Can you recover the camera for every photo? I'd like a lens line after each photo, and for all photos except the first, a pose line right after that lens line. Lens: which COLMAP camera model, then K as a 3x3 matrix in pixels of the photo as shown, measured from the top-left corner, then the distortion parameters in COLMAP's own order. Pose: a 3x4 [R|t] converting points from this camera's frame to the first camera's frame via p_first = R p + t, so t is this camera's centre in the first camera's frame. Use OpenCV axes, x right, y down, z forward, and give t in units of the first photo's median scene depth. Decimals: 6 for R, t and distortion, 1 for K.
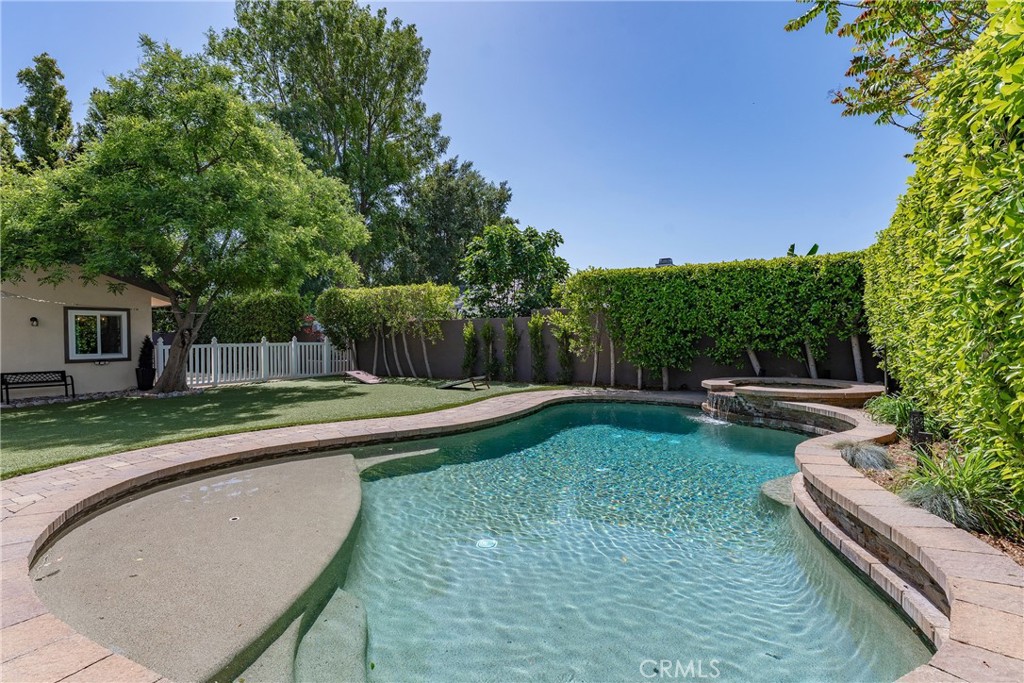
lens RADIAL K [[511.7, 0, 506.2], [0, 511.7, 343.1], [0, 0, 1]] dist [0.003095, -0.002499]
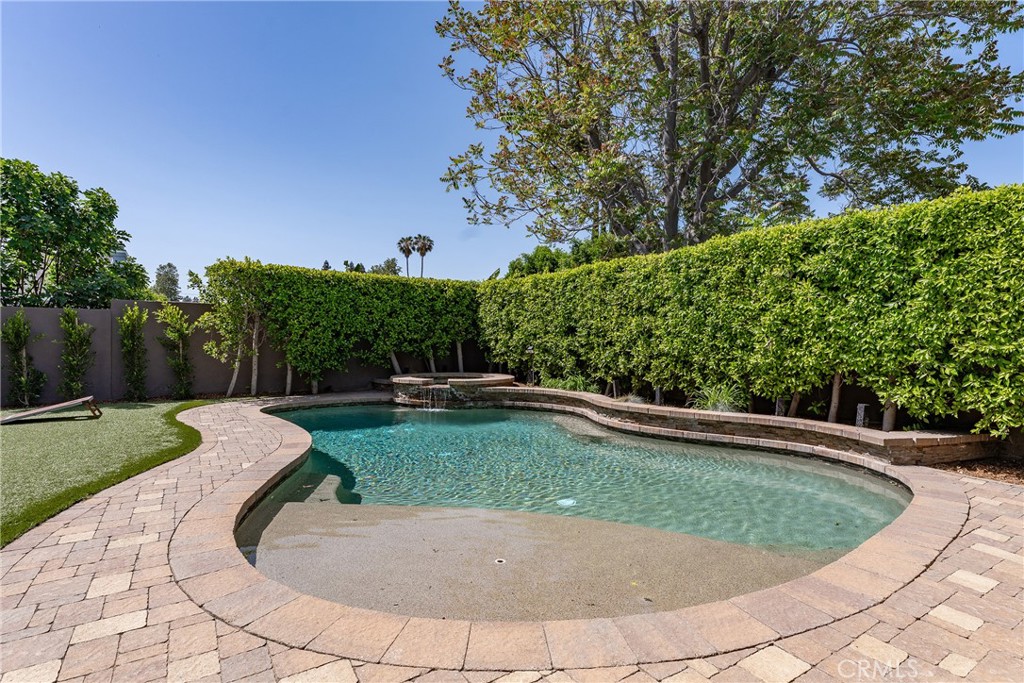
lens RADIAL K [[511.7, 0, 510.1], [0, 511.7, 348.2], [0, 0, 1]] dist [0.003095, -0.002499]
pose [[0.408547, -0.003172, 0.912732, -0.539404], [0.004578, 0.999989, 0.001426, 0.005532], [-0.912726, 0.003596, 0.408557, 0.298075]]
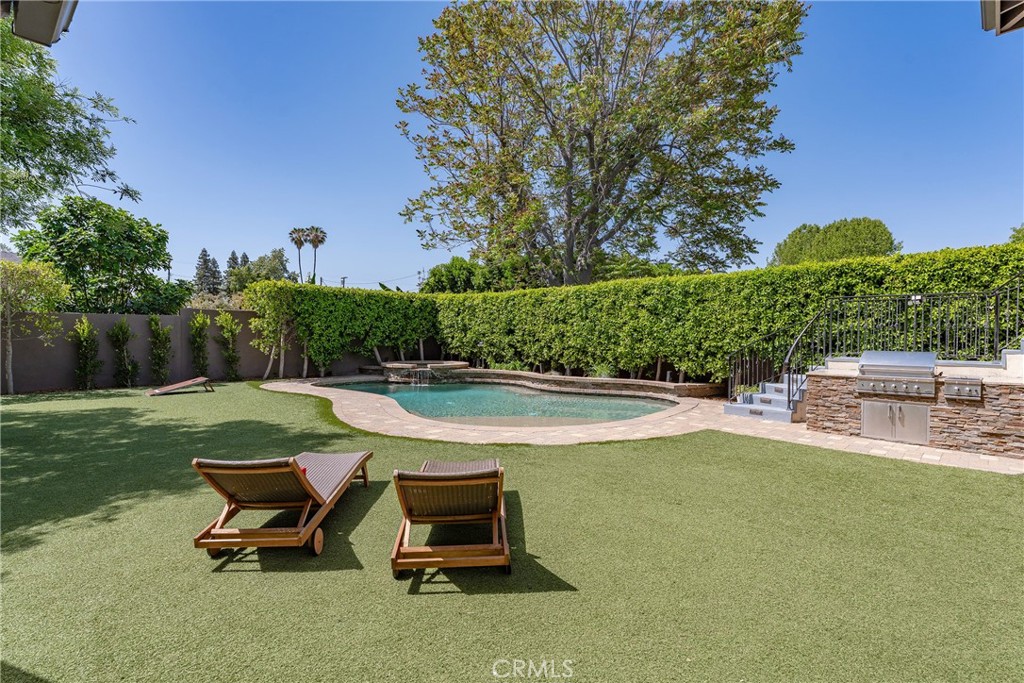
lens RADIAL K [[511.7, 0, 509.5], [0, 511.7, 350.2], [0, 0, 1]] dist [0.003095, -0.002499]
pose [[0.196927, -0.022164, 0.980168, -1.118885], [0.005726, 0.999753, 0.021457, -0.005217], [-0.980402, 0.001387, 0.197005, 0.299011]]
